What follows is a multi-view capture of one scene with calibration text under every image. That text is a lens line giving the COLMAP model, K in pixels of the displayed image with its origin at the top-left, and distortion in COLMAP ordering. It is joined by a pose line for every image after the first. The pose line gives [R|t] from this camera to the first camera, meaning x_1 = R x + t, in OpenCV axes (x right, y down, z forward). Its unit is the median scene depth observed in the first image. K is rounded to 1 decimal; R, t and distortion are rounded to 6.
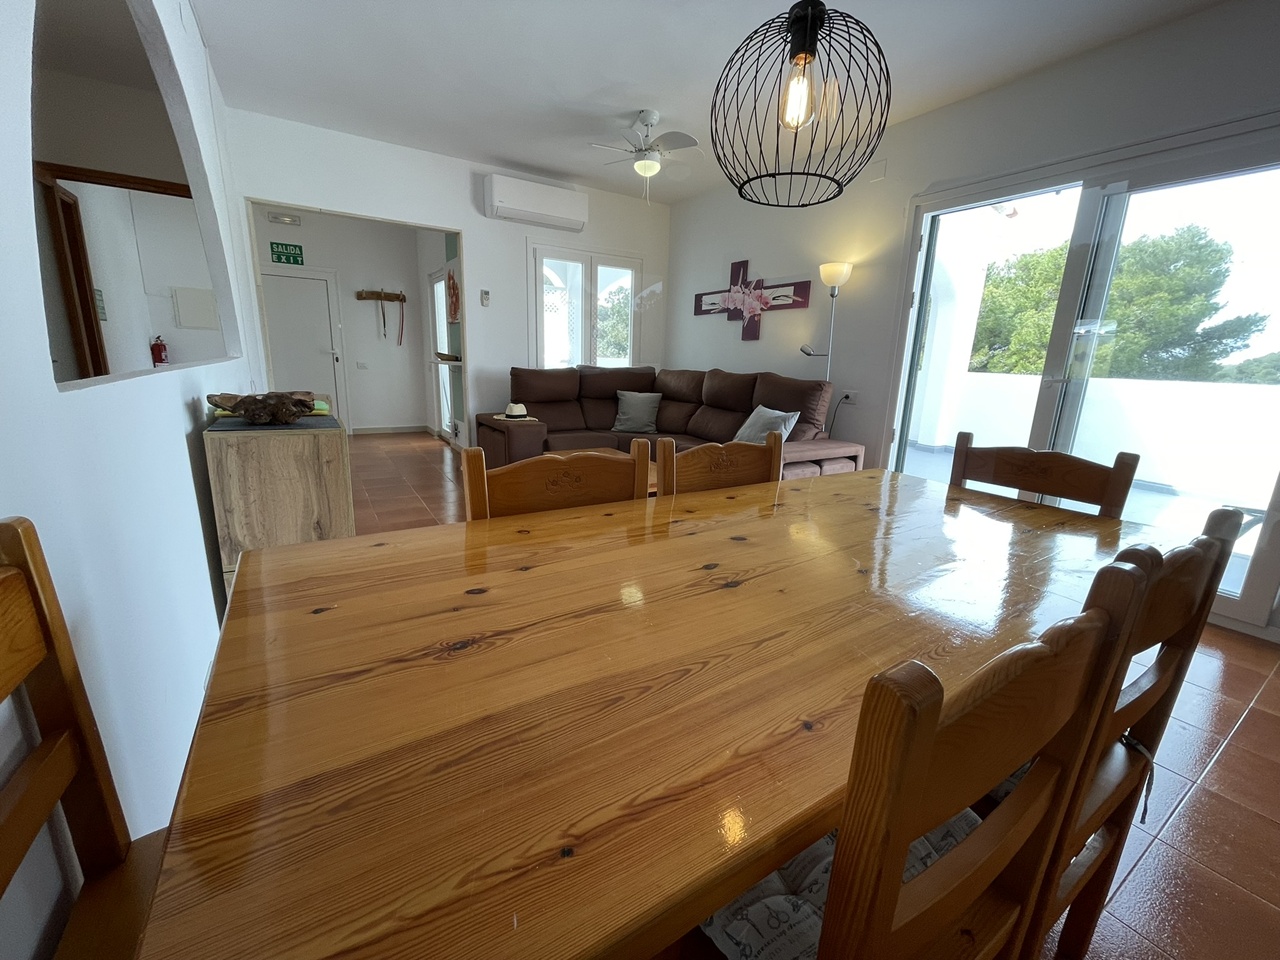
lens RADIAL K [[517.7, 0, 637.8], [0, 517.7, 474.4], [0, 0, 1]] dist [-0.002406, -0.000619]
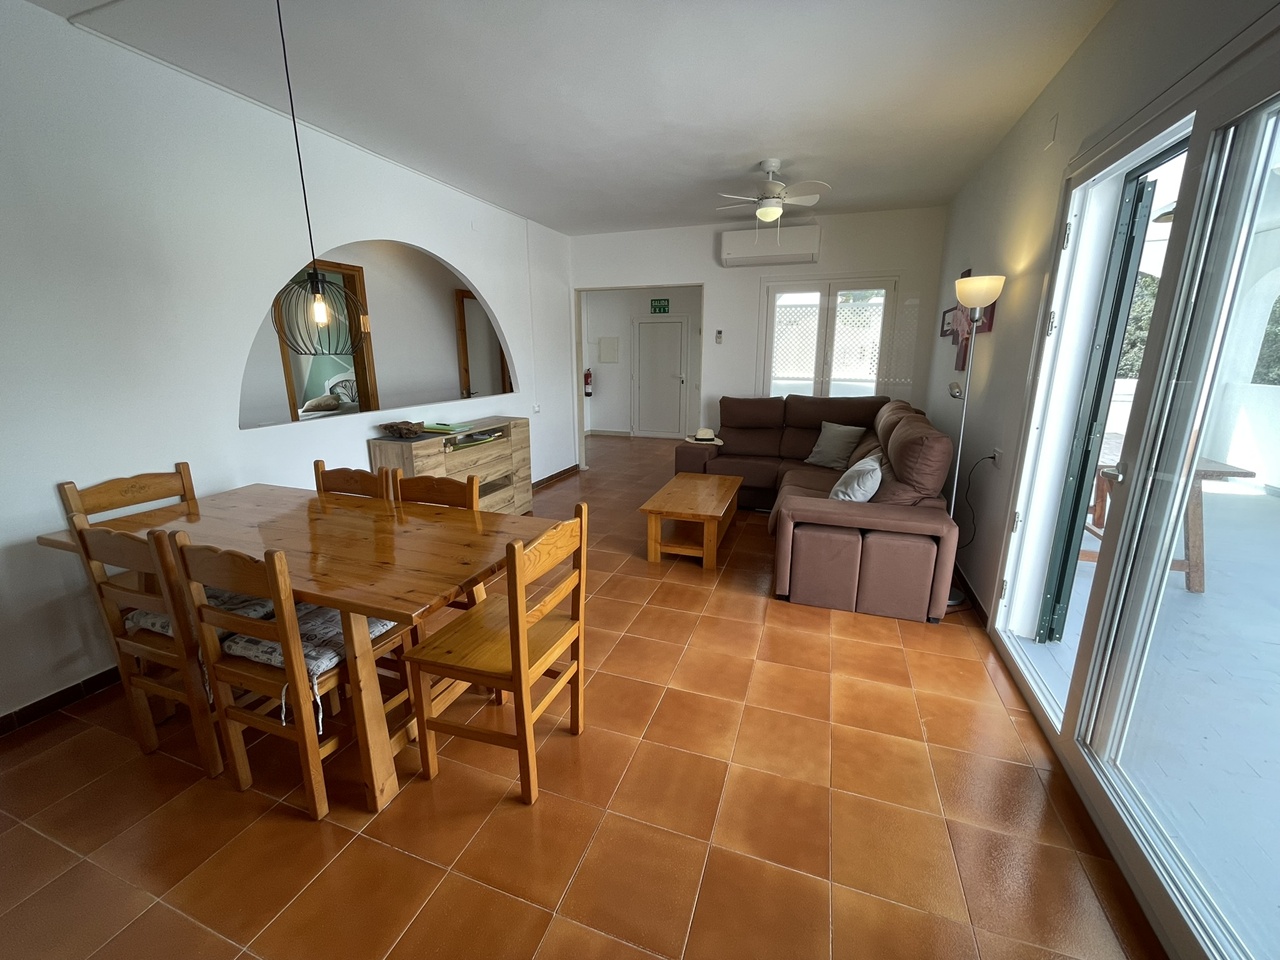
lens RADIAL K [[517.7, 0, 642.3], [0, 517.7, 483.6], [0, 0, 1]] dist [-0.002406, -0.000619]
pose [[0.619679, 0.159580, -0.768461, 0.576718], [-0.151857, 0.984988, 0.082089, -0.086316], [0.770025, 0.065827, 0.634609, 0.150156]]
